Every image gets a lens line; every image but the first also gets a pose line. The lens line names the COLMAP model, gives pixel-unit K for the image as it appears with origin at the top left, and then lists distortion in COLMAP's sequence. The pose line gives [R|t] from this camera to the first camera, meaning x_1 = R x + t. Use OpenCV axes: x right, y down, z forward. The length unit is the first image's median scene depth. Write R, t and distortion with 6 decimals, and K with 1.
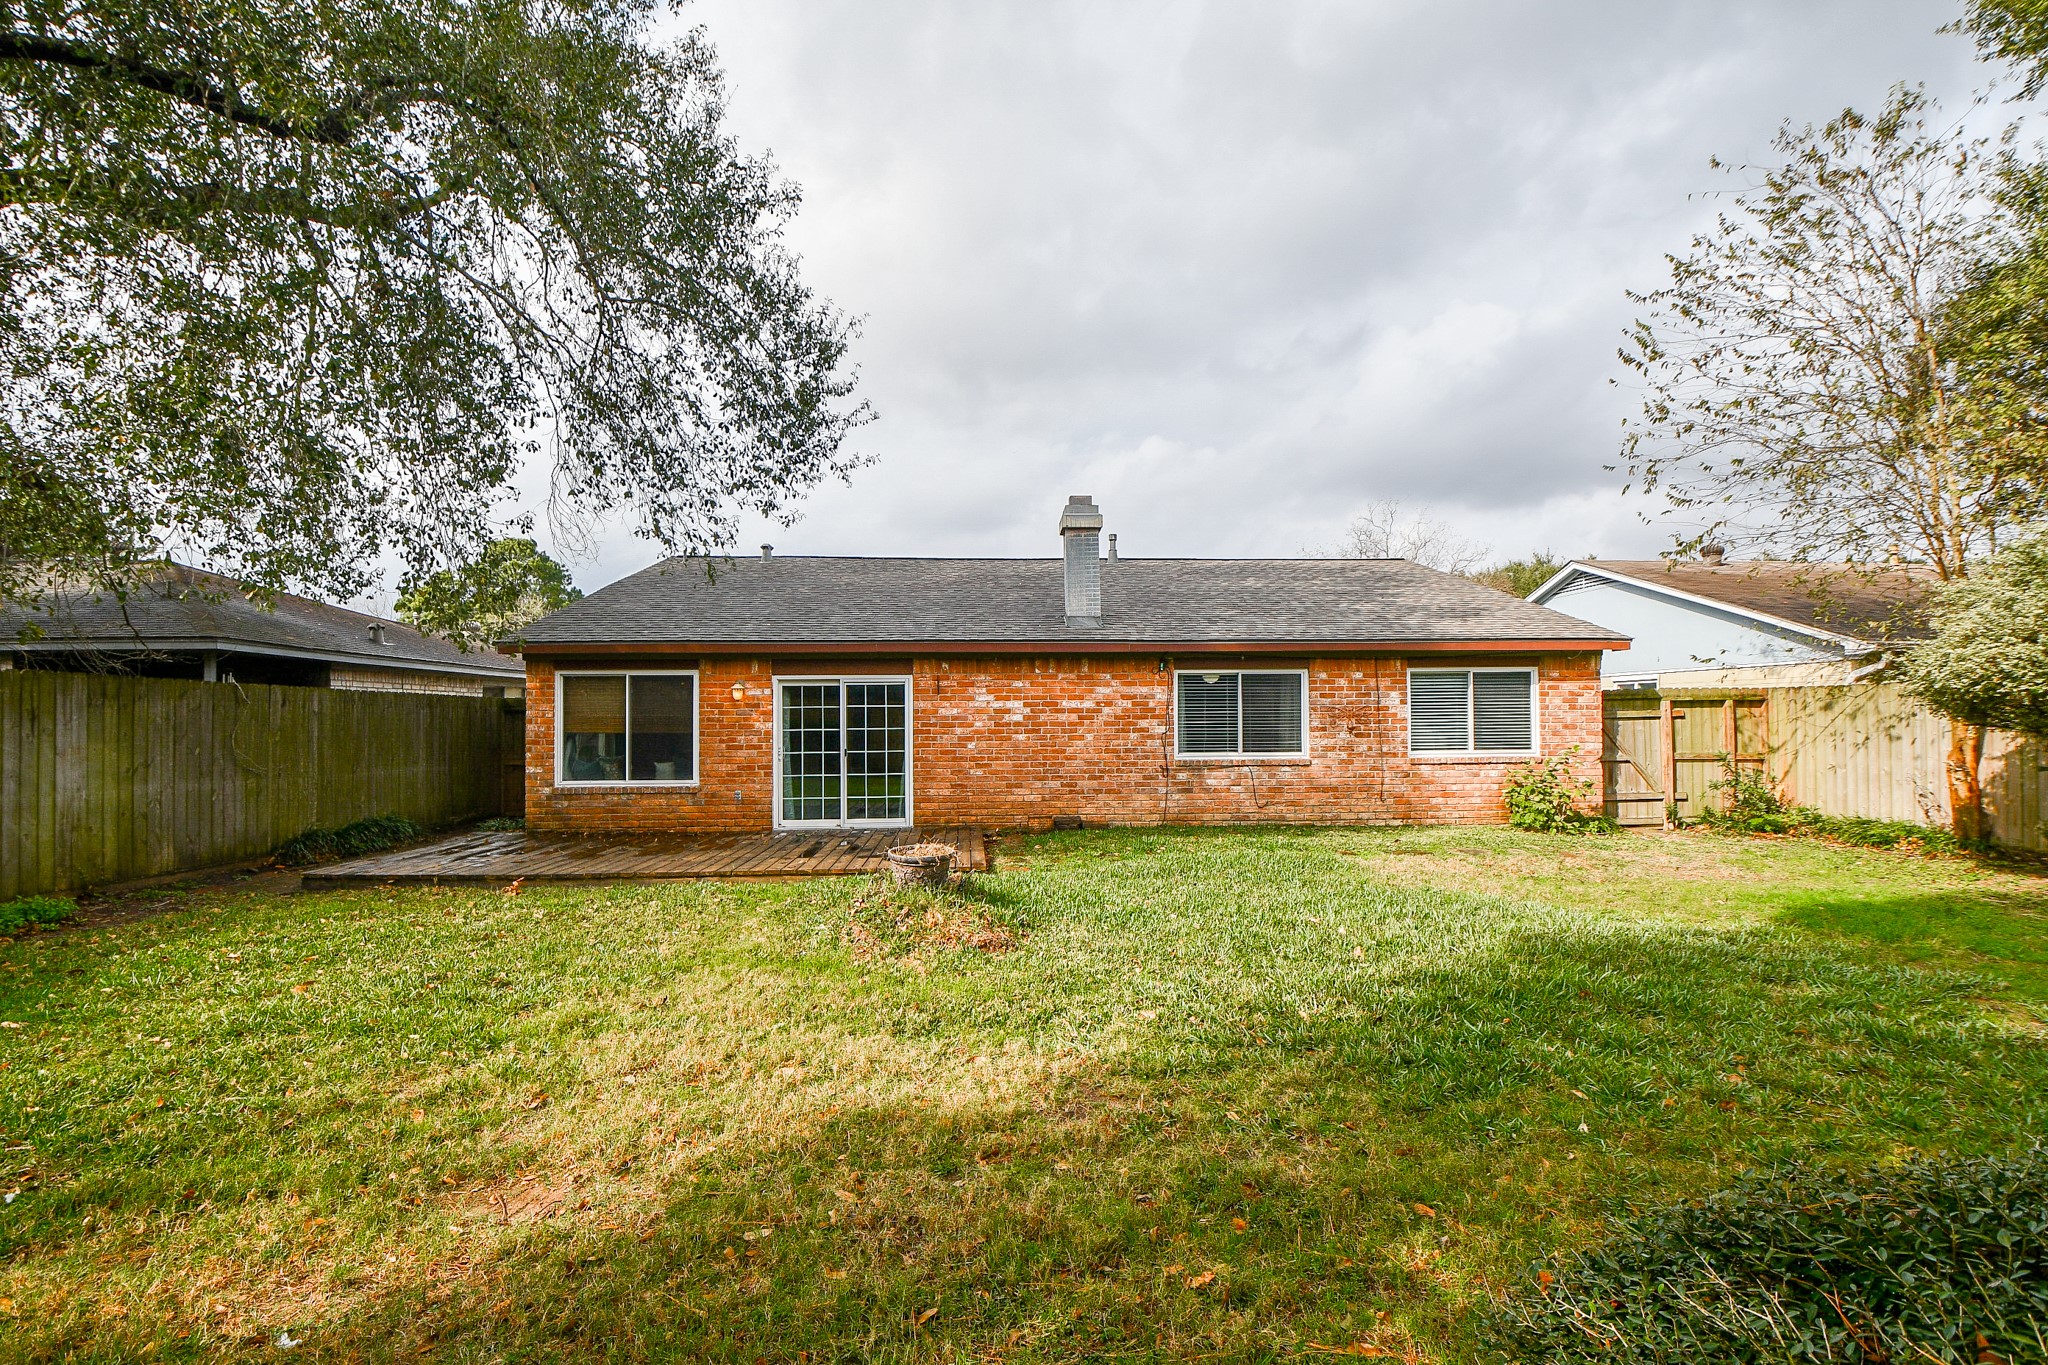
lens RADIAL K [[905.1, 0, 1018.5], [0, 905.1, 696.9], [0, 0, 1]] dist [-0.005376, -0.011227]
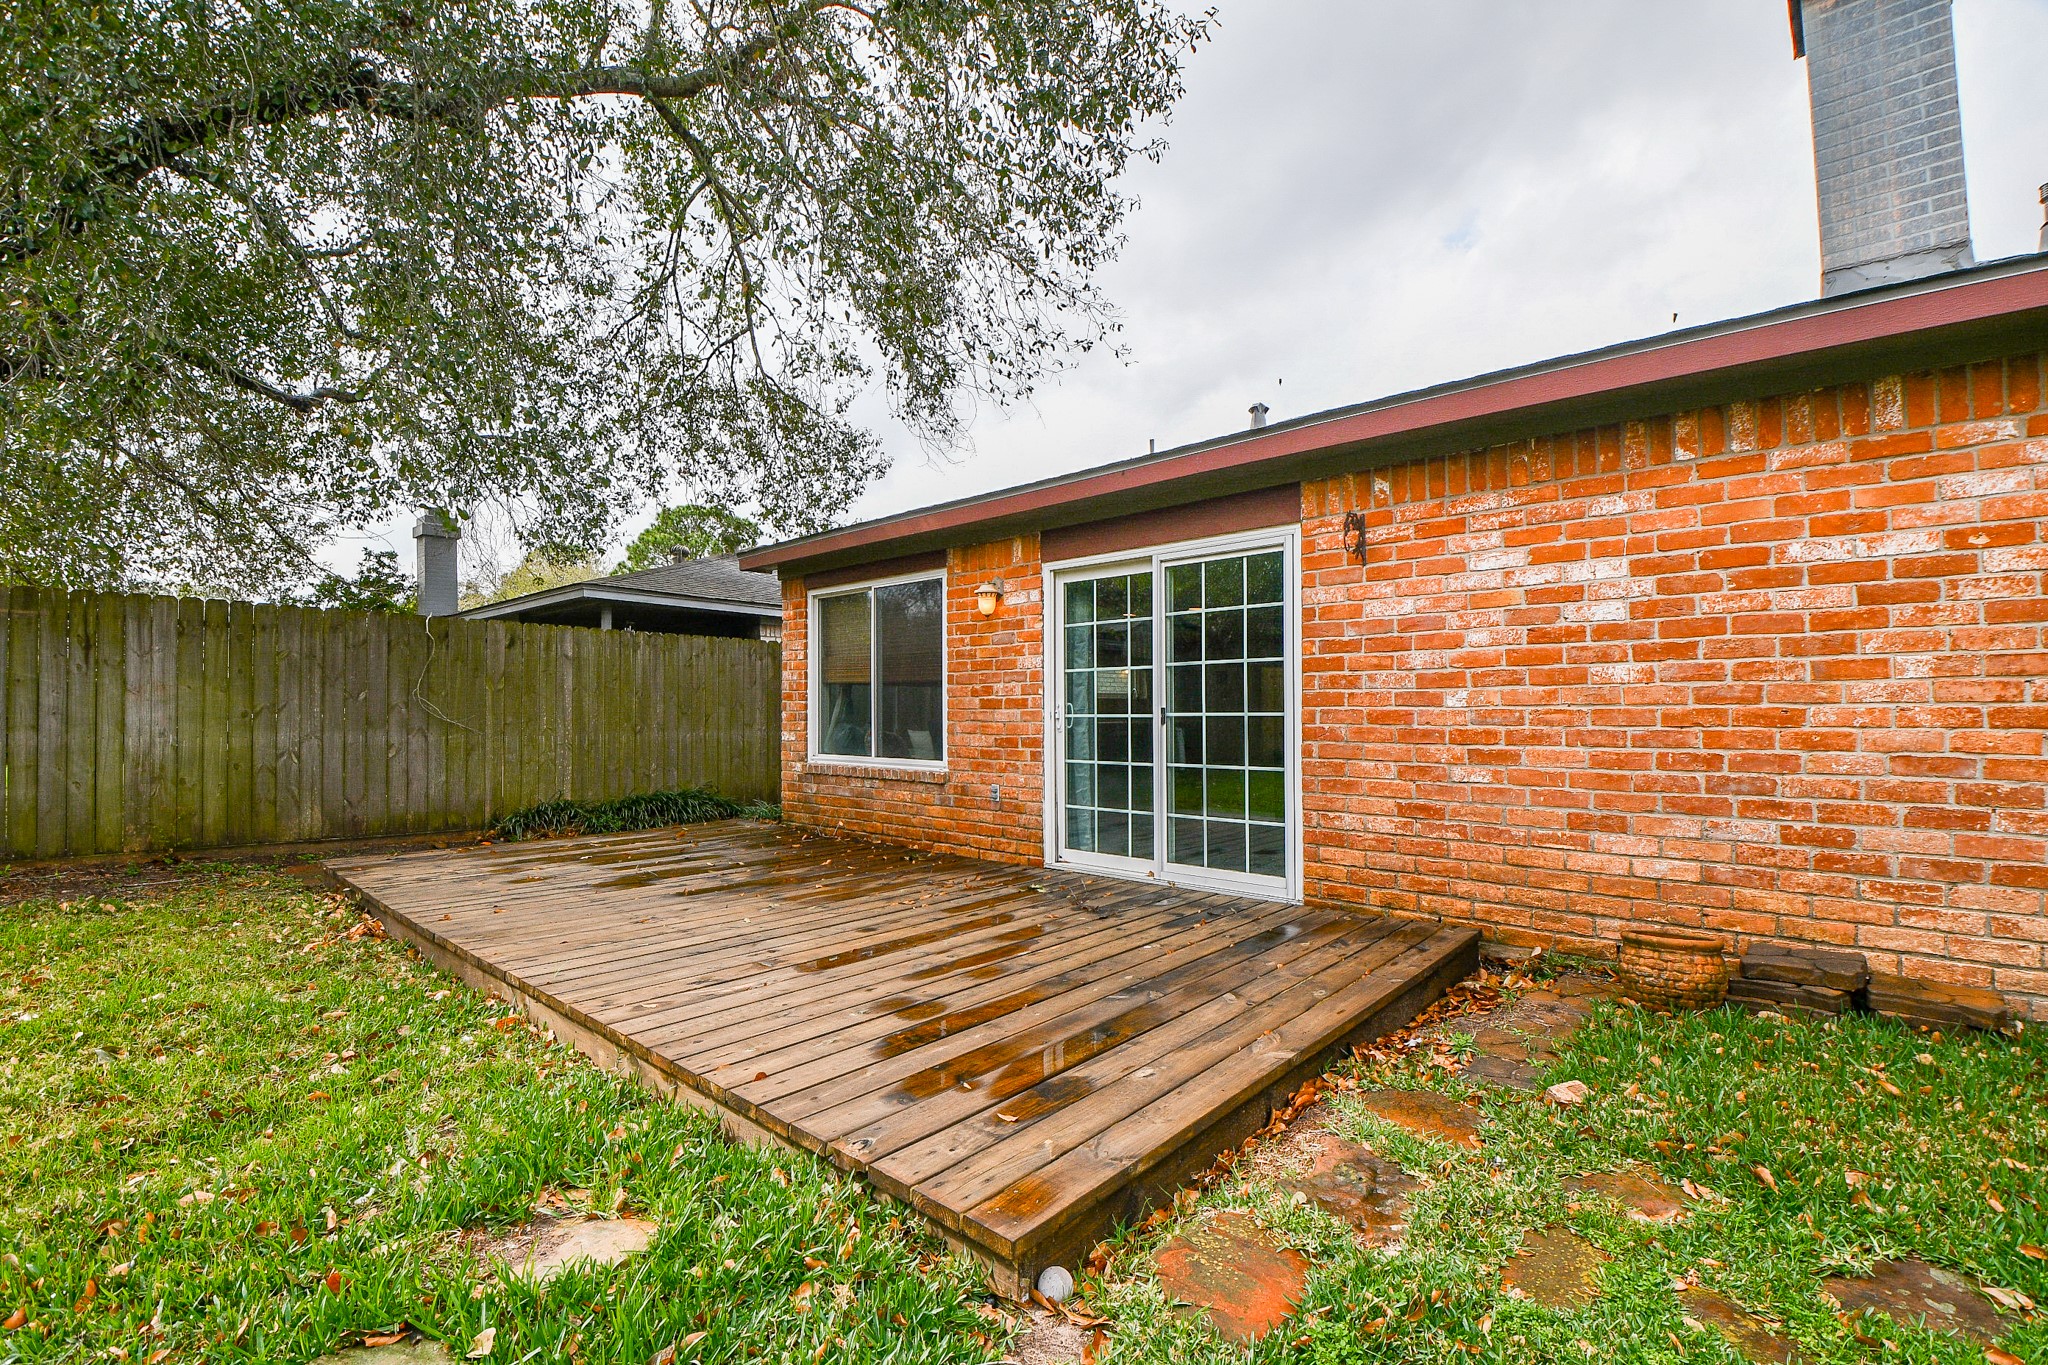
lens RADIAL K [[905.1, 0, 1017.1], [0, 905.1, 701.6], [0, 0, 1]] dist [-0.005376, -0.011227]
pose [[0.714828, -0.001411, -0.699299, 0.072577], [0.012186, 0.999871, 0.010439, 0.048784], [0.699194, -0.015984, 0.714753, 0.626071]]
